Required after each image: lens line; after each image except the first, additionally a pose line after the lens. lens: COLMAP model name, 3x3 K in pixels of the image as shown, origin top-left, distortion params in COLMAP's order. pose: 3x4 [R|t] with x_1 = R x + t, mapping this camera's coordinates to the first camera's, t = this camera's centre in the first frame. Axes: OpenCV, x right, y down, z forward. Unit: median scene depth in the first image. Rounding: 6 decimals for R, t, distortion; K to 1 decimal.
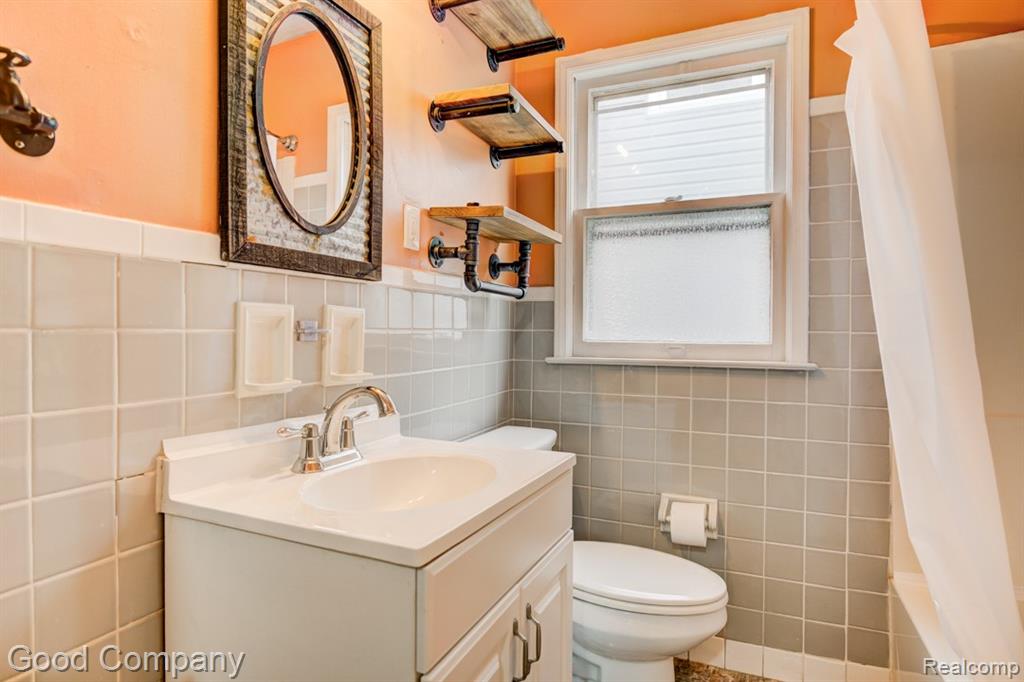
lens RADIAL K [[553.8, 0, 512.0], [0, 553.8, 341.0], [0, 0, 1]] dist [0.010676, 0.001189]
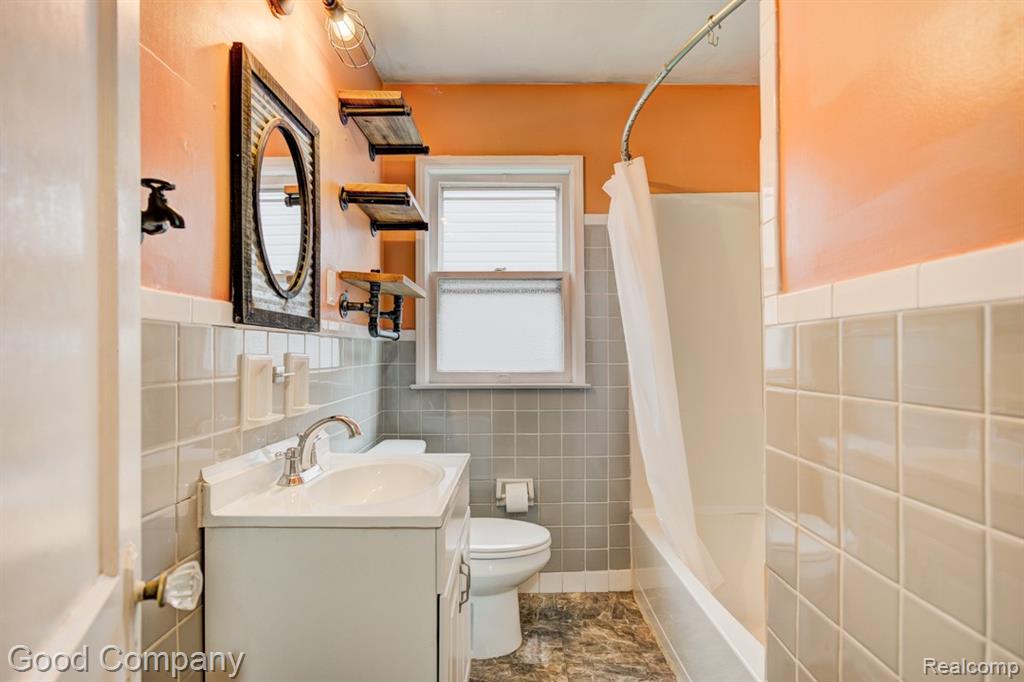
lens RADIAL K [[490.7, 0, 514.3], [0, 490.7, 355.8], [0, 0, 1]] dist [-0.000126, 0.032109]
pose [[0.903352, -0.007224, 0.428839, -0.238310], [0.011344, 0.999911, -0.007052, -0.030819], [-0.428750, 0.011235, 0.903353, -0.156632]]
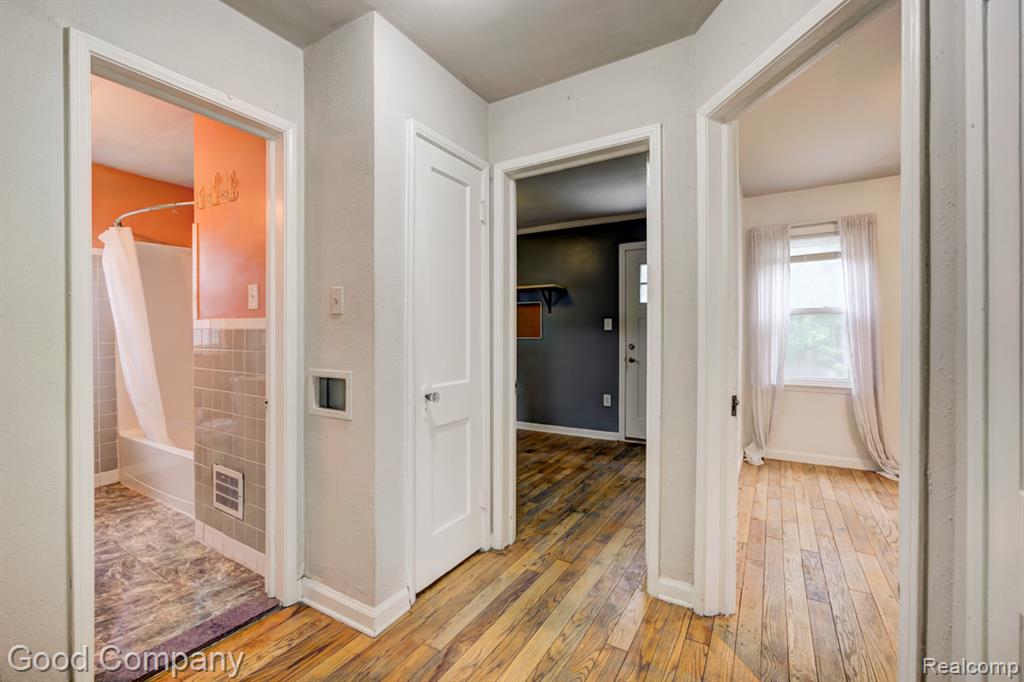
lens RADIAL K [[438.6, 0, 500.3], [0, 438.6, 339.9], [0, 0, 1]] dist [0.000152, 0.000376]
pose [[0.124293, -0.010293, 0.992192, -1.121011], [0.010633, 0.999903, 0.009041, -0.032870], [-0.992189, 0.009426, 0.124390, -1.025310]]
